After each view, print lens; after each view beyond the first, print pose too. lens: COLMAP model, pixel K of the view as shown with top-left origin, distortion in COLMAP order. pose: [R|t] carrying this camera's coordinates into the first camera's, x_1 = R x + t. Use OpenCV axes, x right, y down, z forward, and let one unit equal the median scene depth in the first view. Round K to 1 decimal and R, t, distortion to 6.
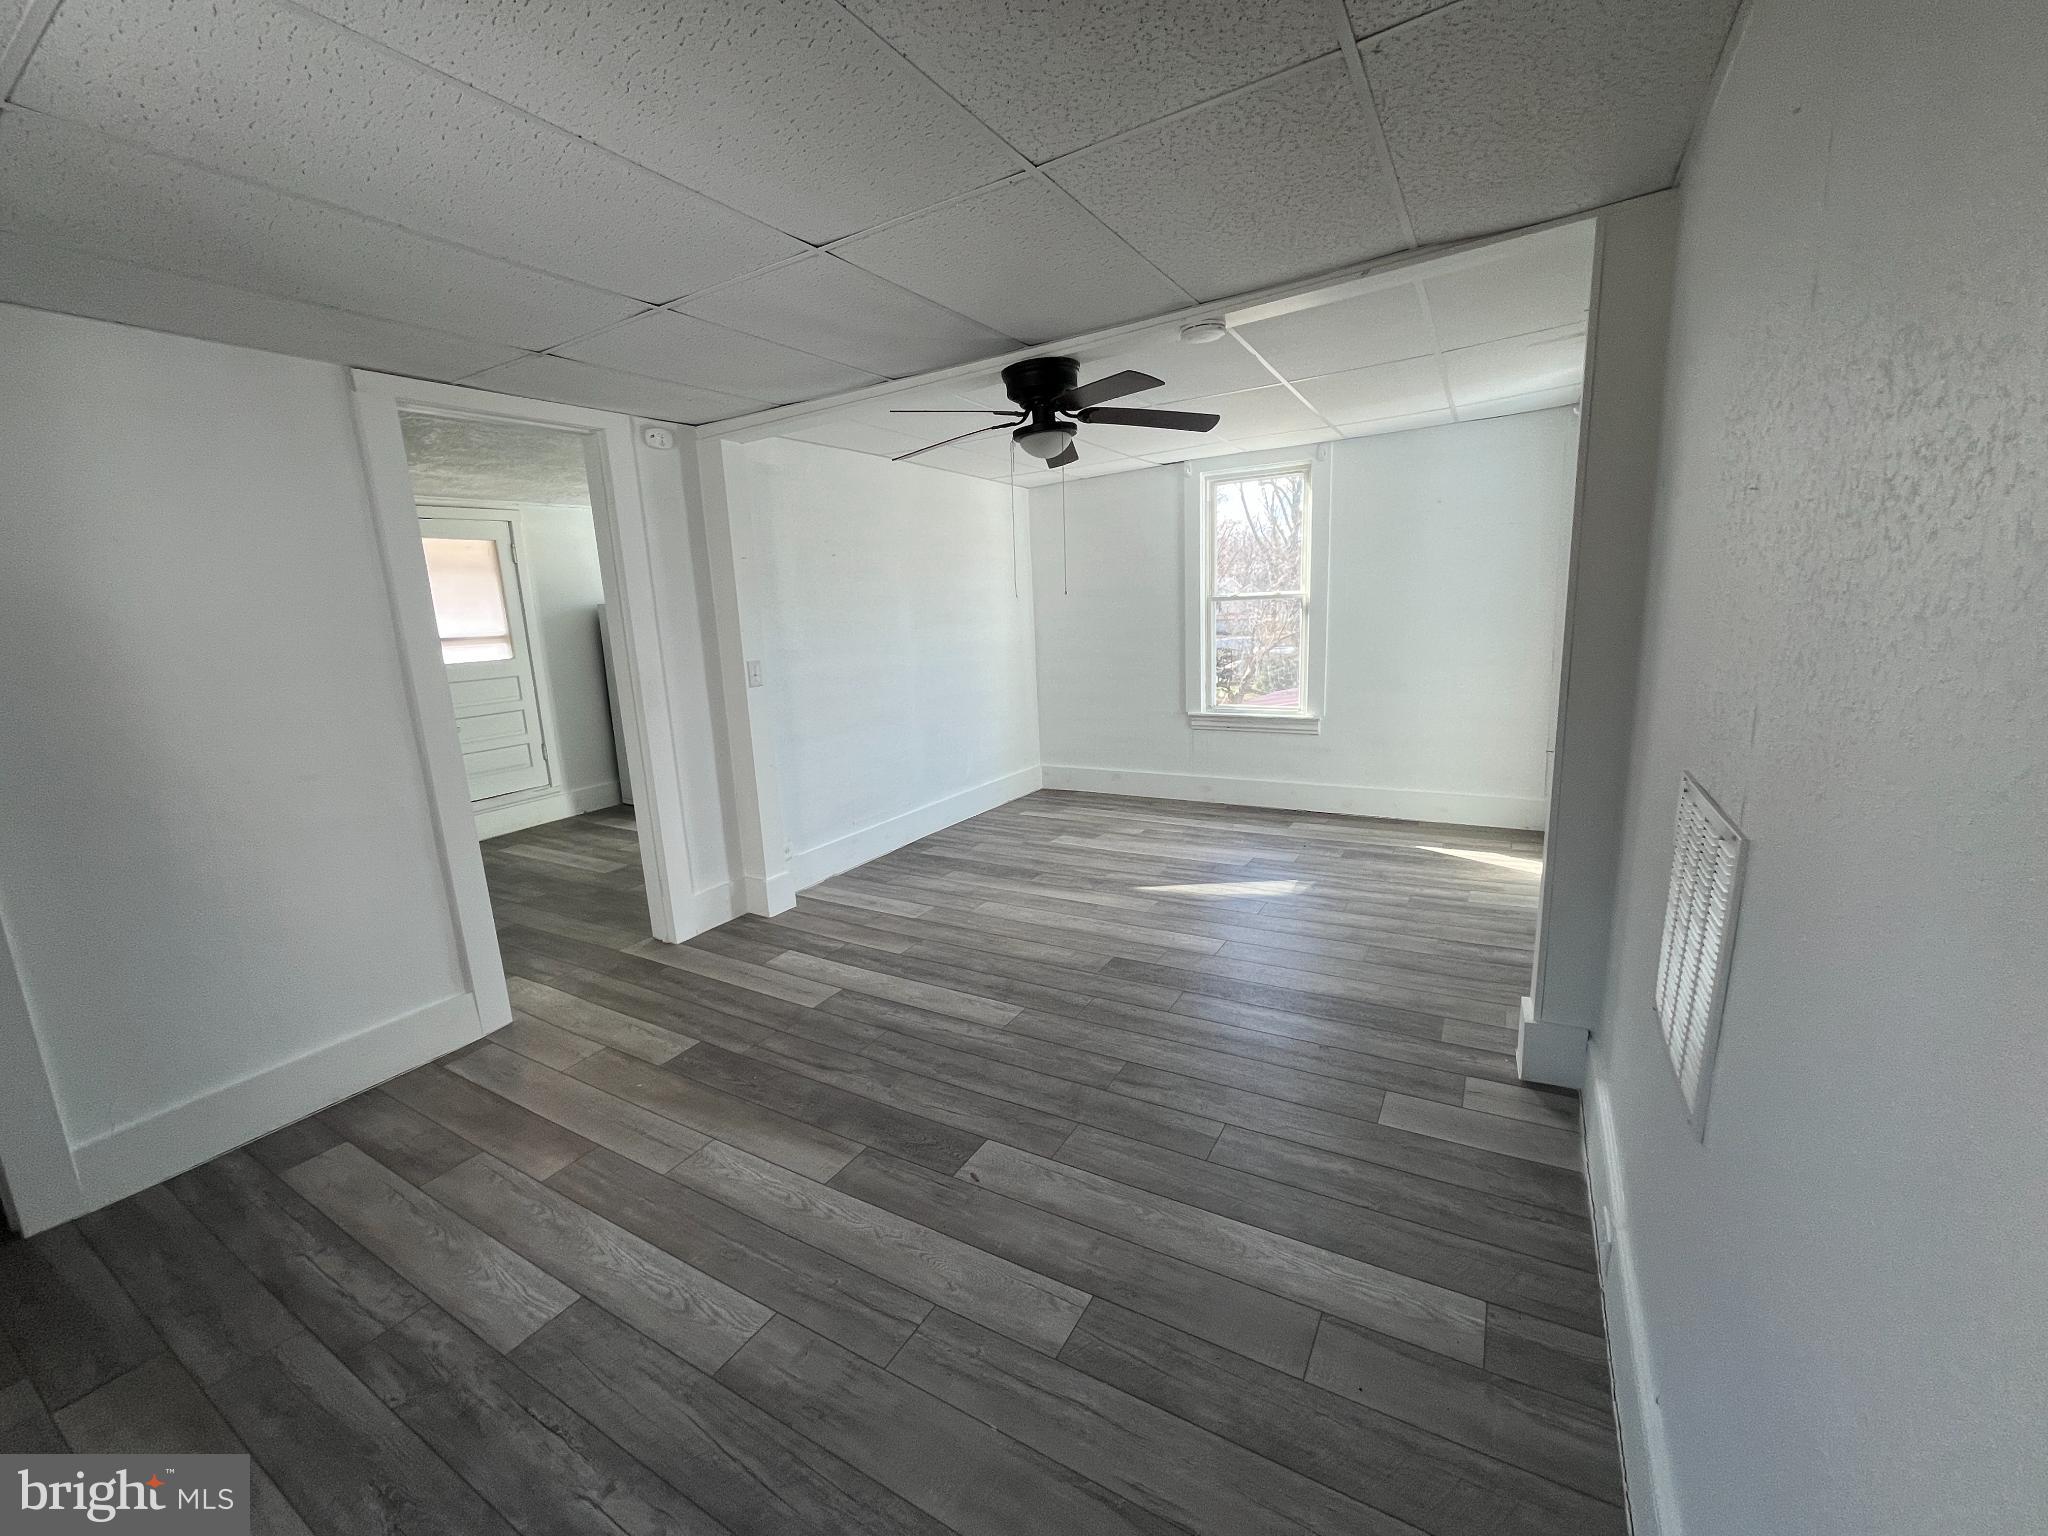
lens RADIAL K [[824.9, 0, 1021.1], [0, 824.9, 785.4], [0, 0, 1]] dist [-0.002182, -0.000239]
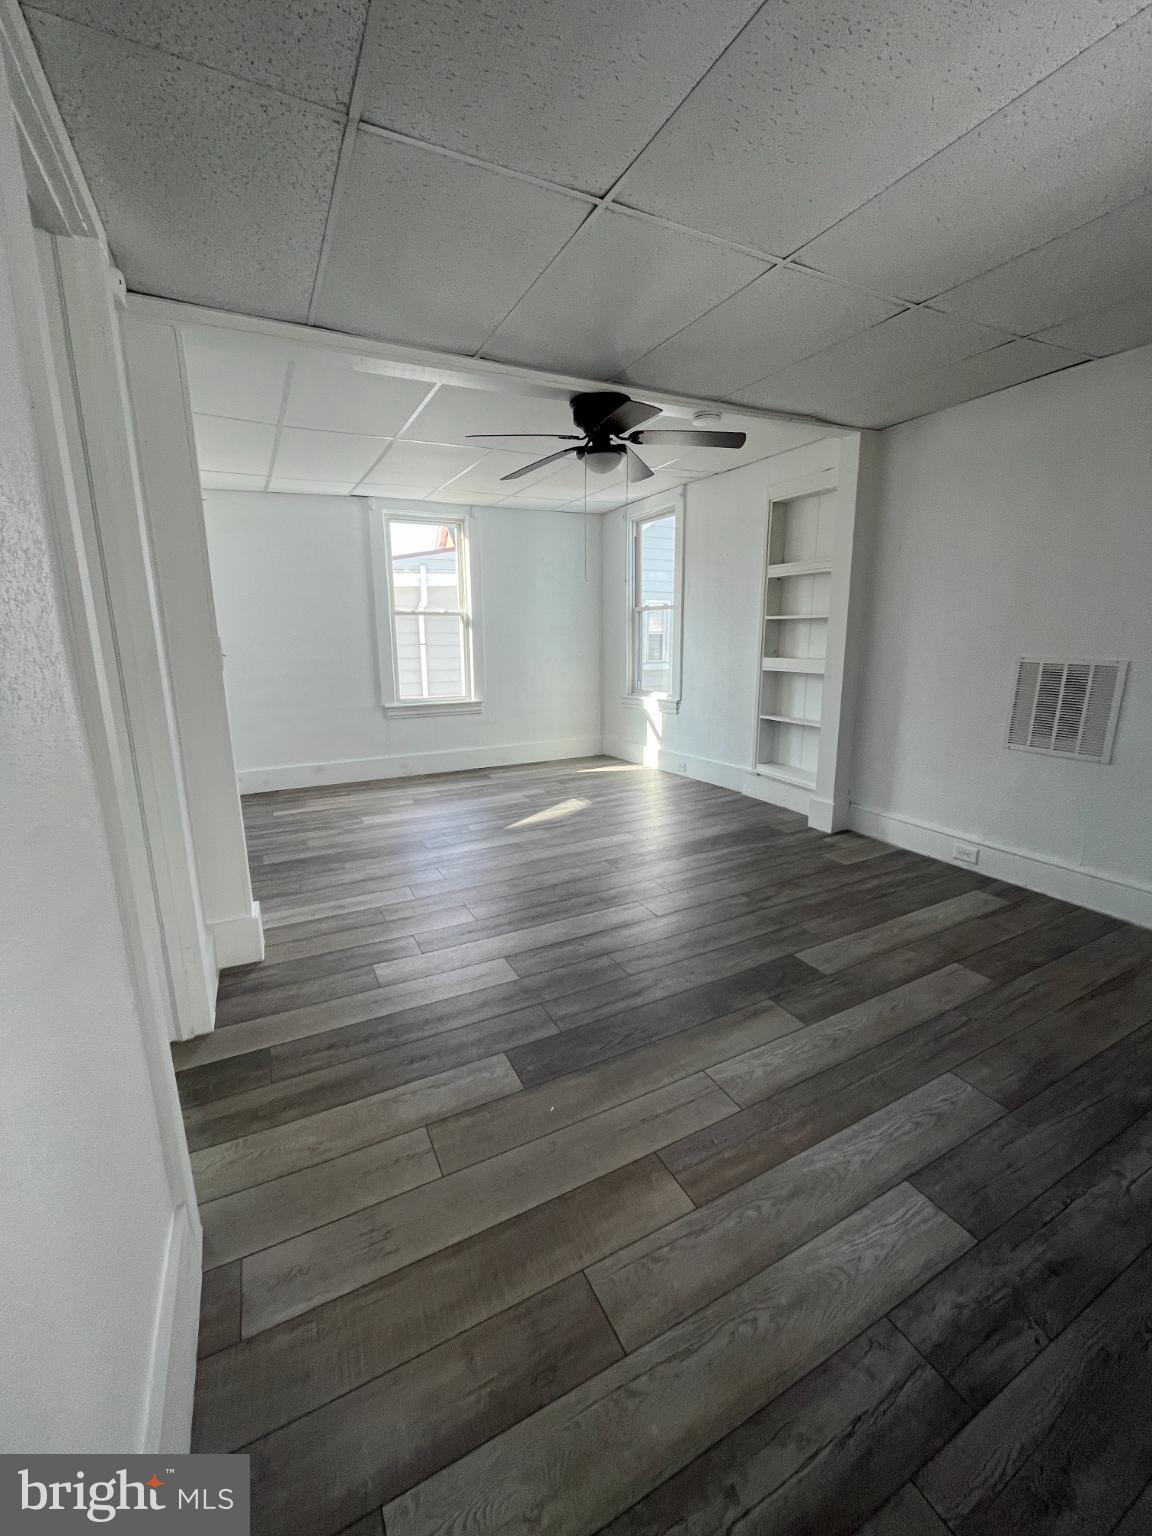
lens RADIAL K [[618.7, 0, 585.4], [0, 618.7, 766.3], [0, 0, 1]] dist [-0.002182, -0.000239]
pose [[0.524651, -0.141509, 0.839474, -0.872954], [0.169661, 0.983687, 0.059784, -0.009231], [-0.834240, 0.111060, 0.540101, 0.561804]]
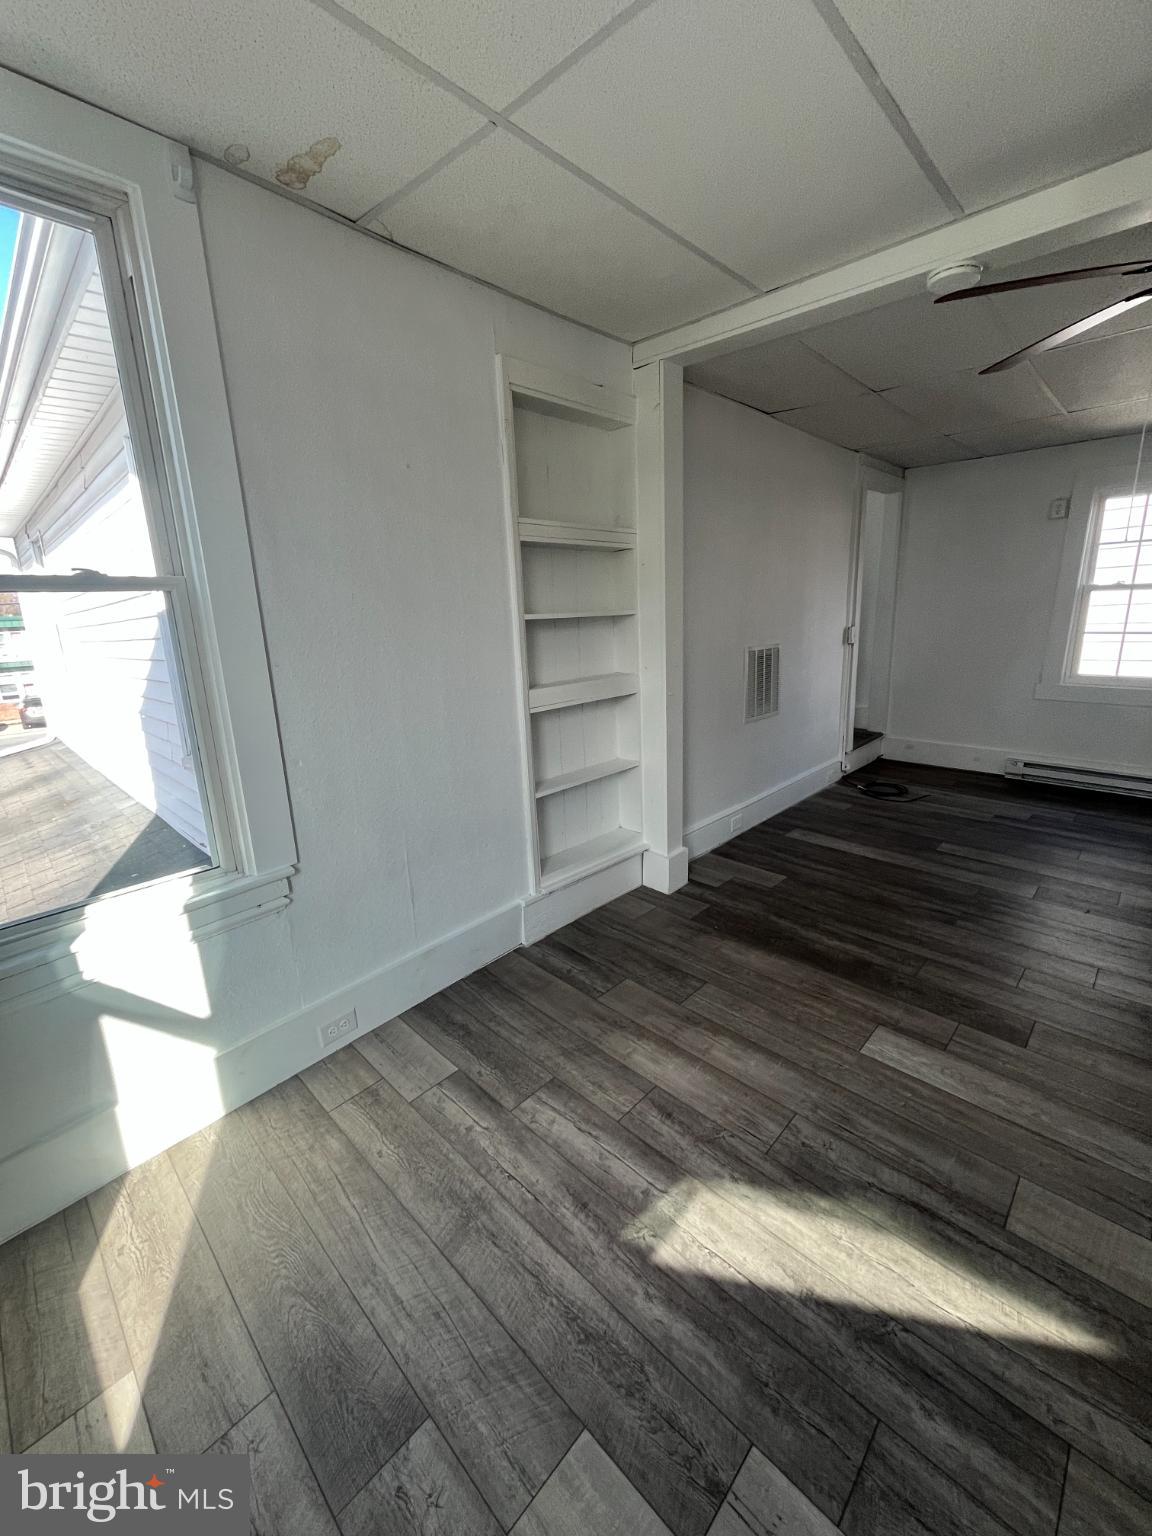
lens RADIAL K [[618.7, 0, 571.2], [0, 618.7, 764.2], [0, 0, 1]] dist [-0.002182, -0.000239]
pose [[-0.968053, 0.020783, 0.249882, 0.441415], [0.129010, 0.895819, 0.425282, -0.371843], [-0.215011, 0.443933, -0.869882, 1.759795]]
